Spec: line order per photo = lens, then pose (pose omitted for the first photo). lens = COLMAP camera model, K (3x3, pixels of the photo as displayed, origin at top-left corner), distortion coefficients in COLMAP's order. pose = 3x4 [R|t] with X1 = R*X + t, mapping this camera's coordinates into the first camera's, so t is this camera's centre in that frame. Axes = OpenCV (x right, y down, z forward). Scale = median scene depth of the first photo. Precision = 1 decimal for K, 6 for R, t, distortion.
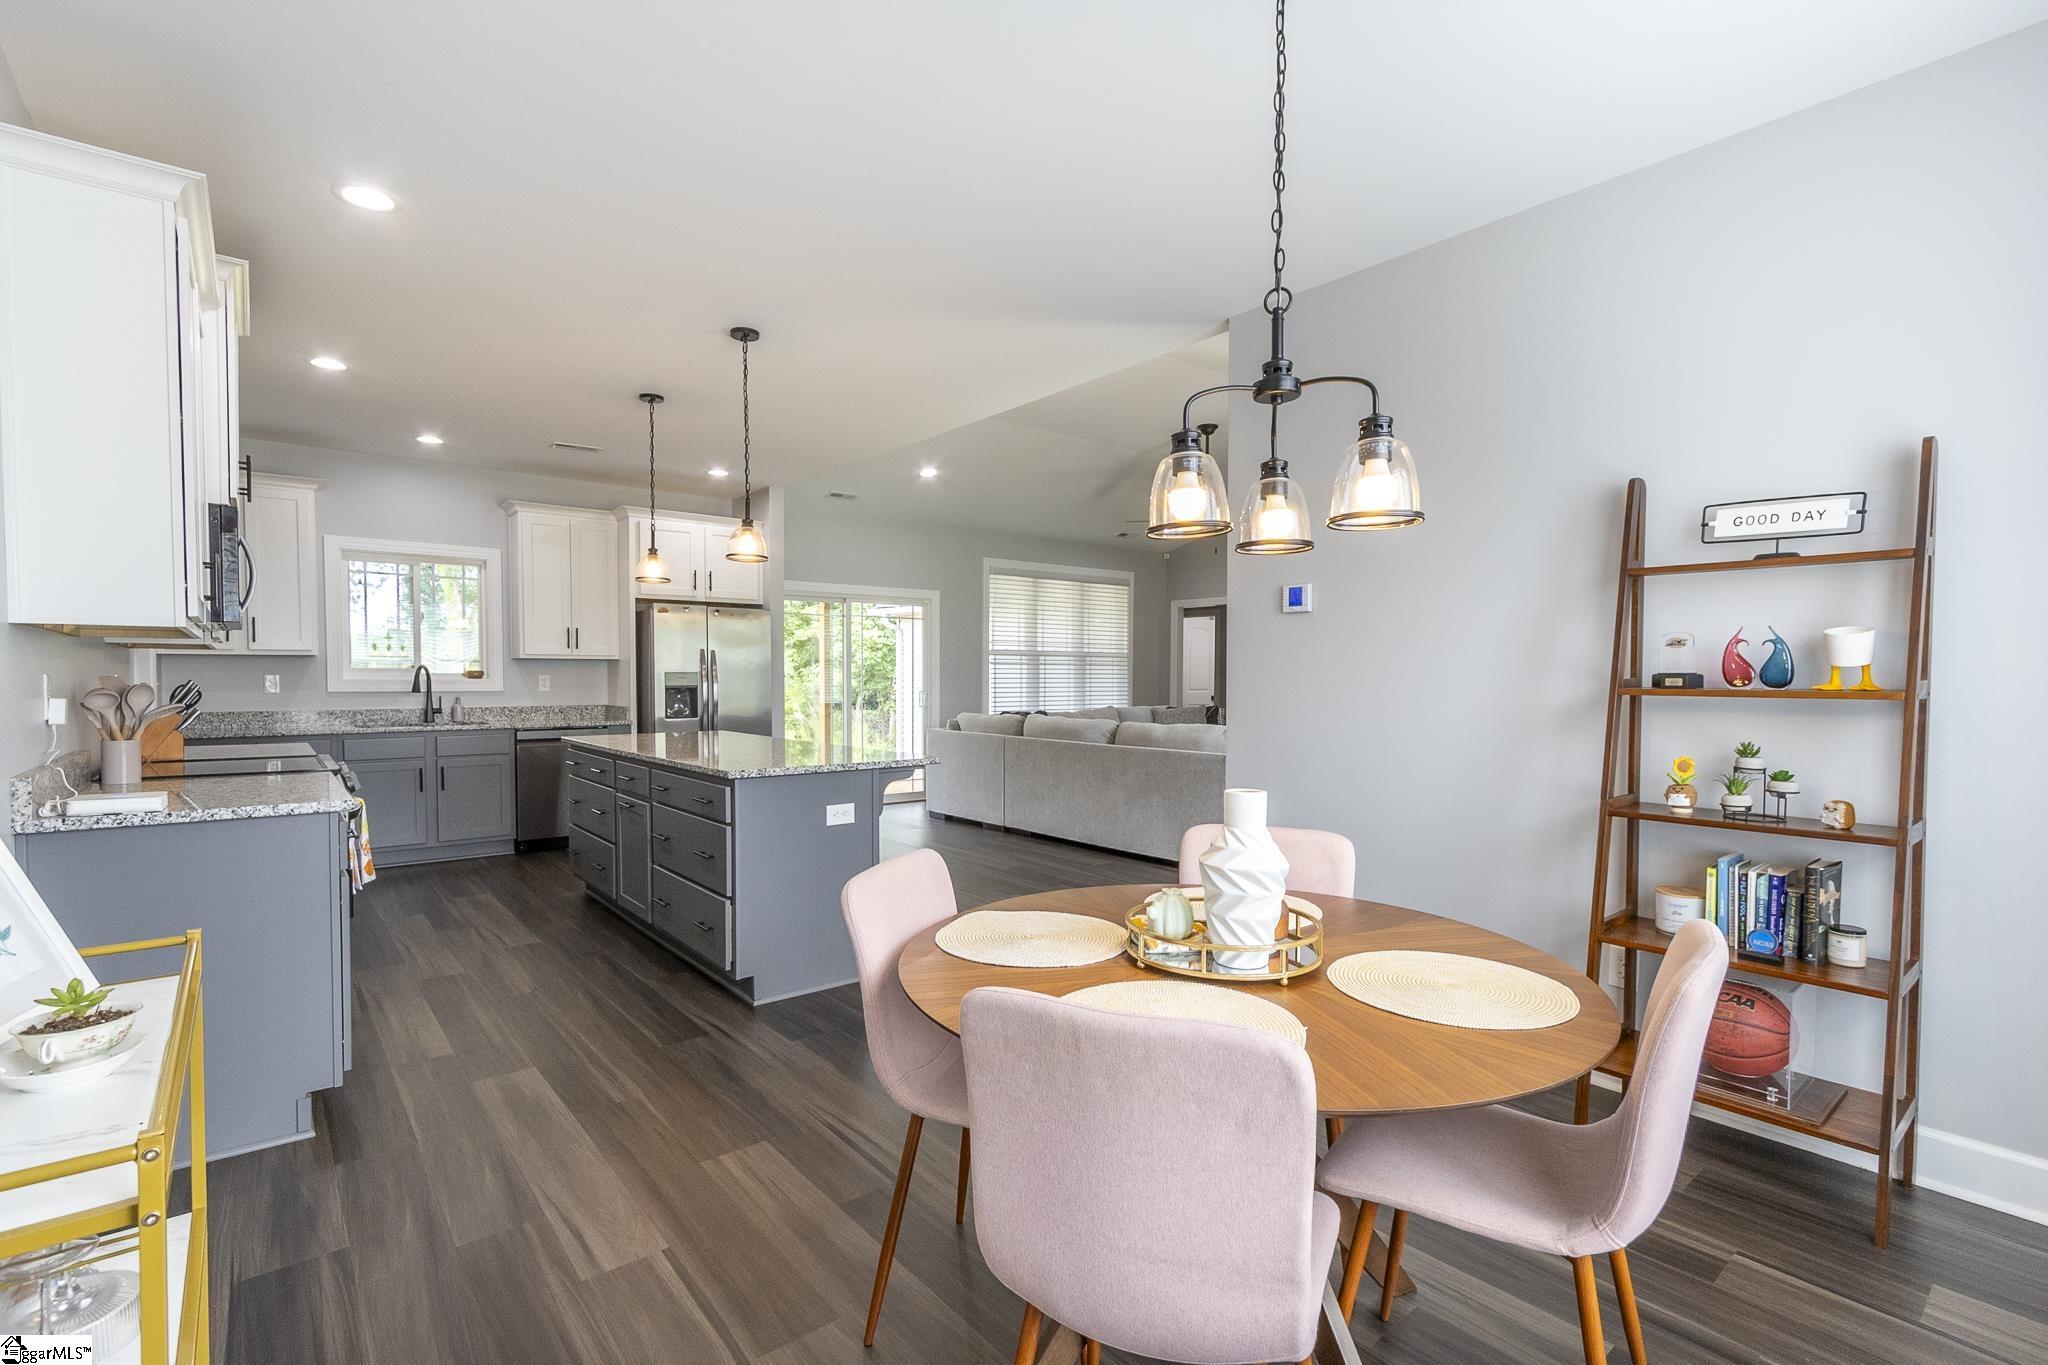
lens RADIAL K [[932.8, 0, 1023.8], [0, 932.8, 703.4], [0, 0, 1]] dist [0.000038, -0.000213]
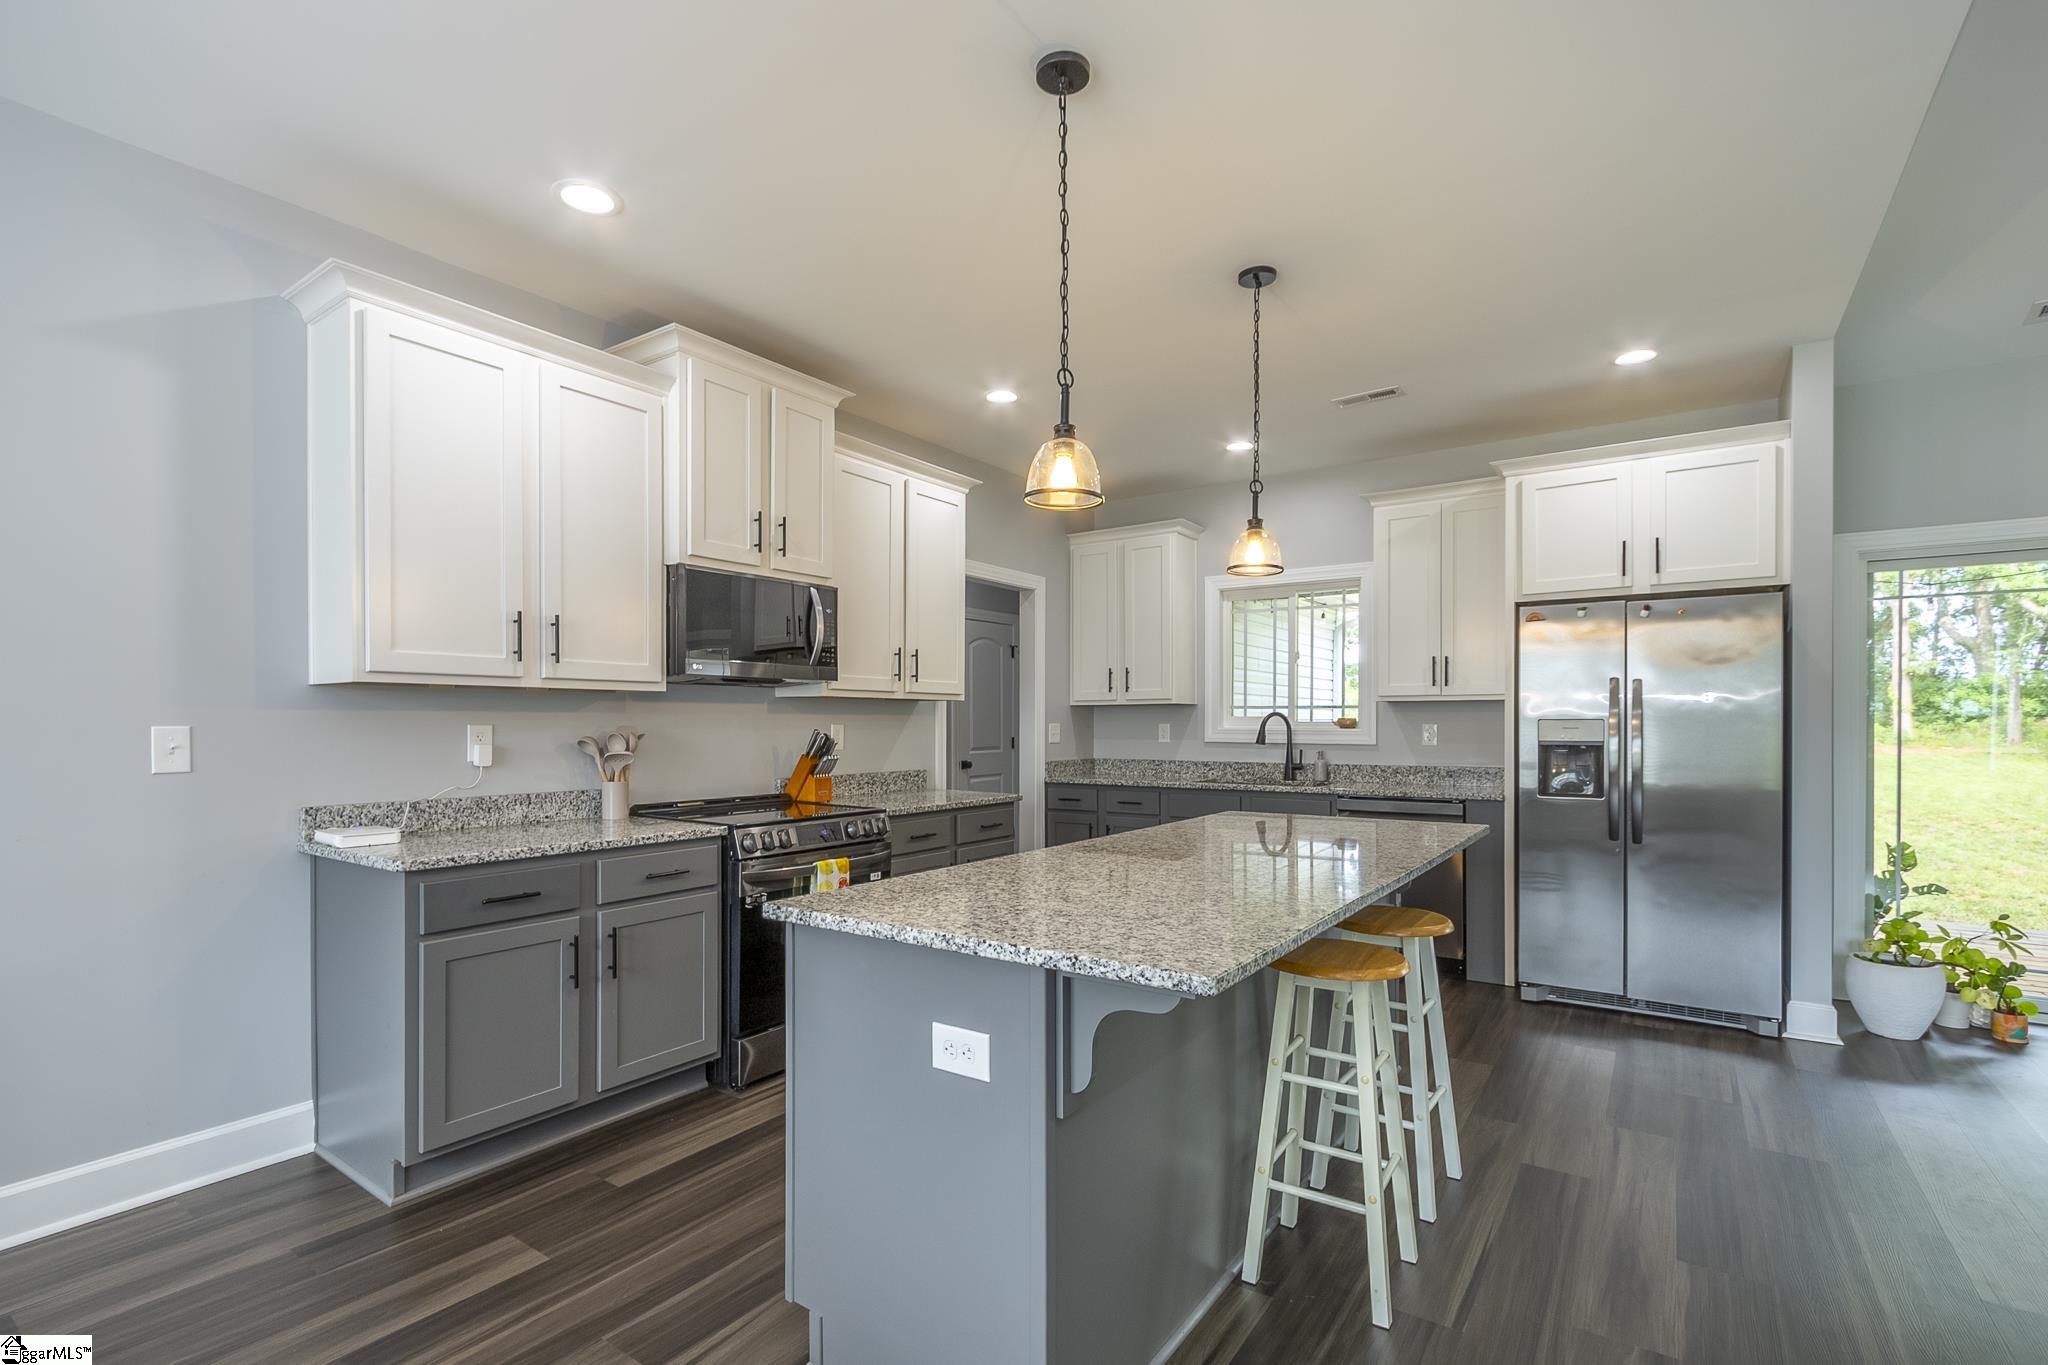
lens RADIAL K [[953.6, 0, 1004.4], [0, 953.6, 726.1], [0, 0, 1]] dist [0.024519, 0.000029]
pose [[0.264755, 0.001072, -0.964315, 0.125381], [-0.028824, 0.999561, -0.006802, -0.014419], [0.963885, 0.029597, 0.264670, 0.497511]]
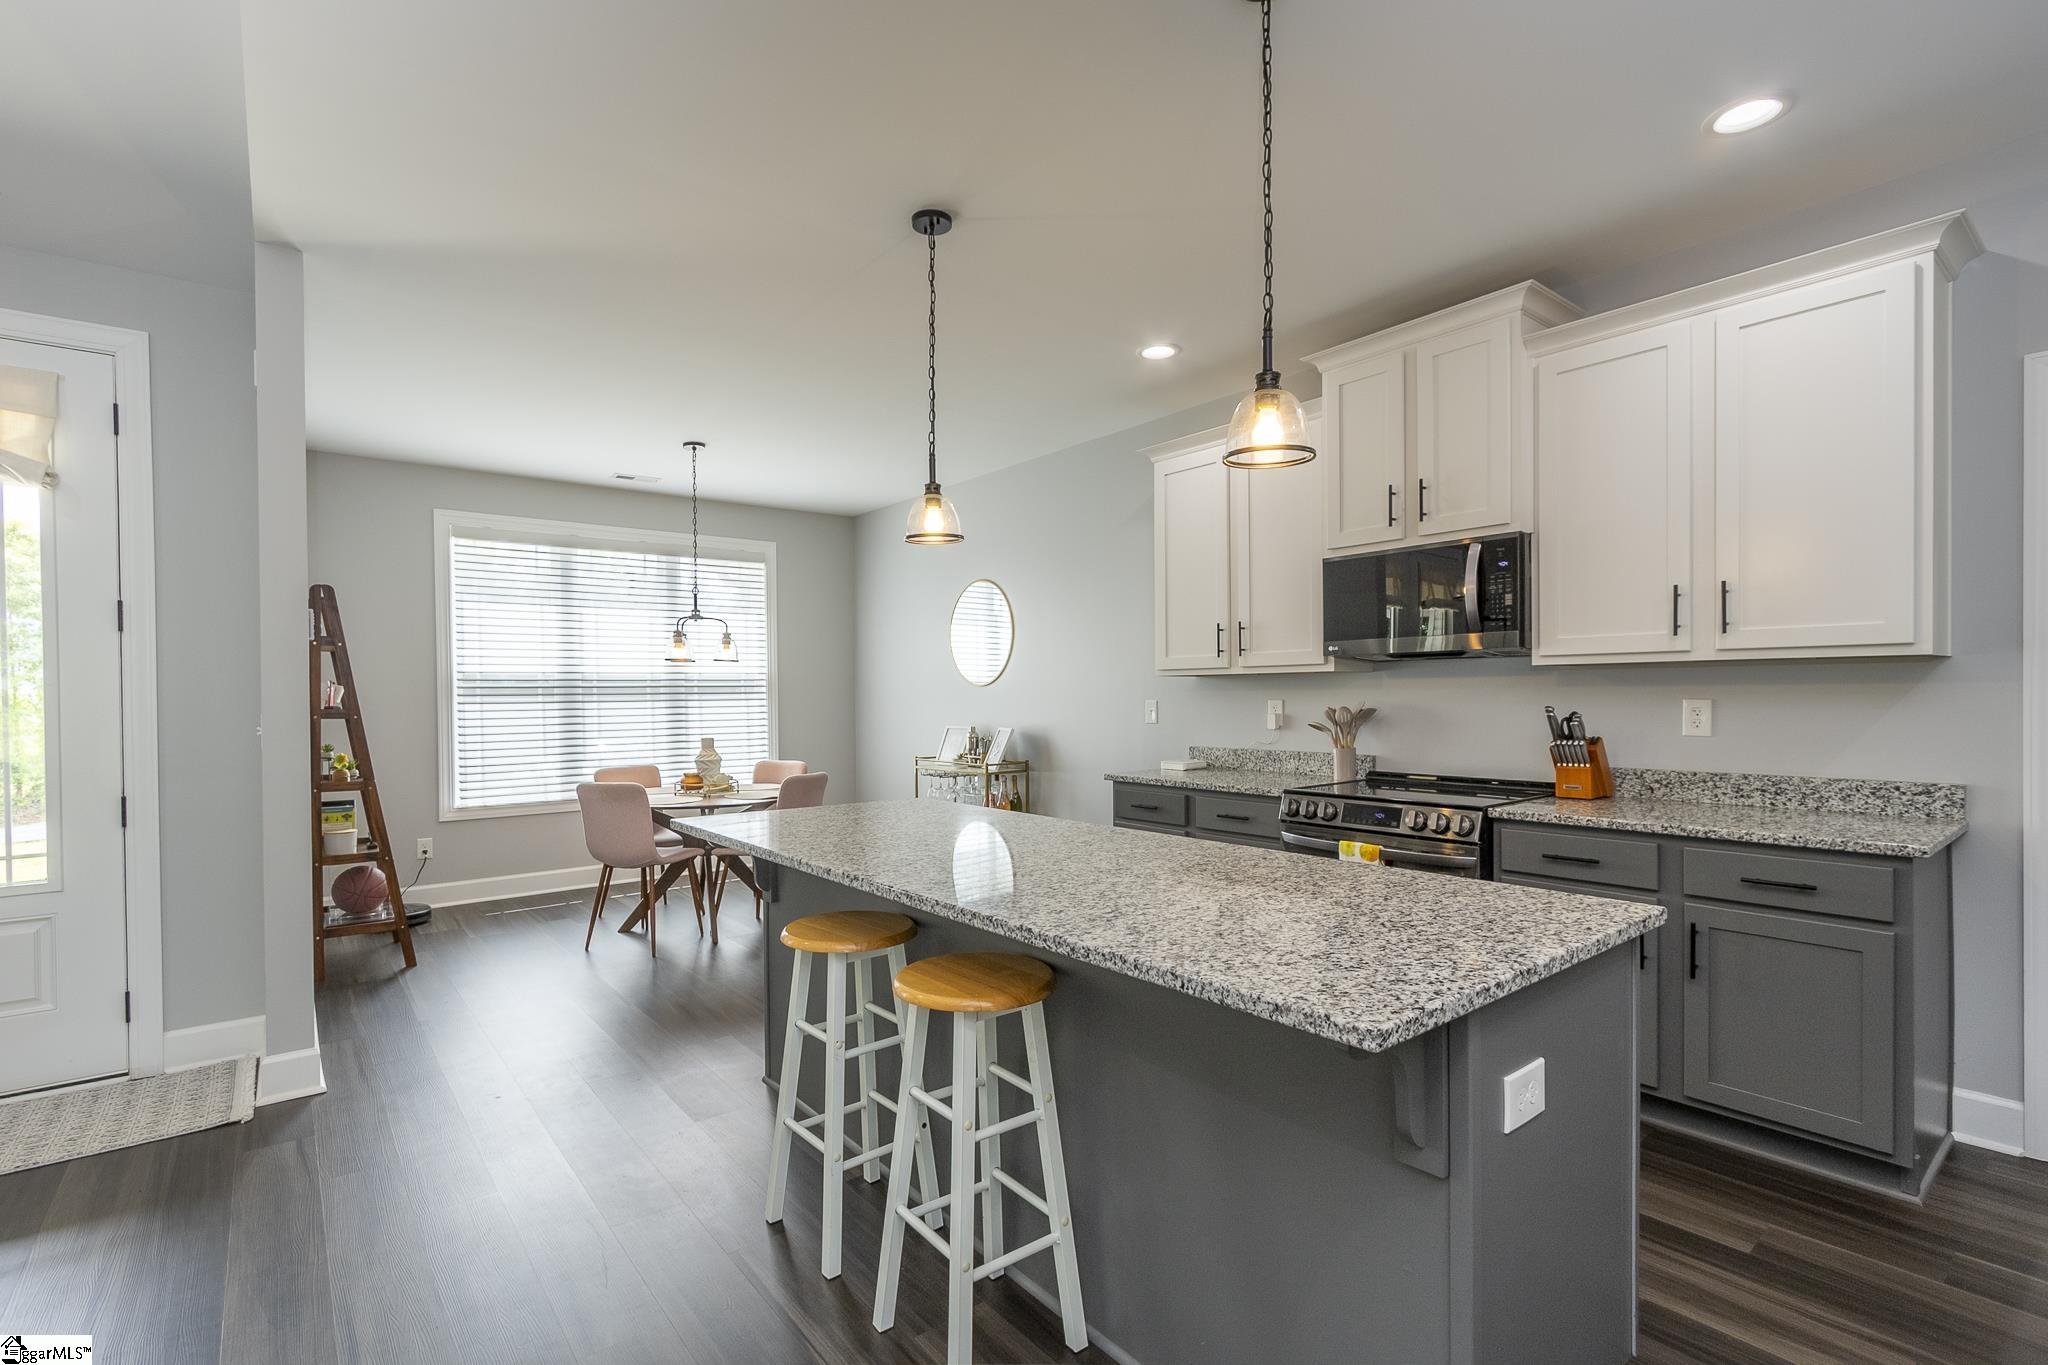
lens RADIAL K [[932.8, 0, 1023.8], [0, 932.8, 703.4], [0, 0, 1]] dist [0.000038, -0.000213]
pose [[-0.999885, 0.006473, 0.013682, -0.223650], [0.007008, 0.999198, 0.039427, -0.035053], [-0.013416, 0.039518, -0.999129, 1.017784]]
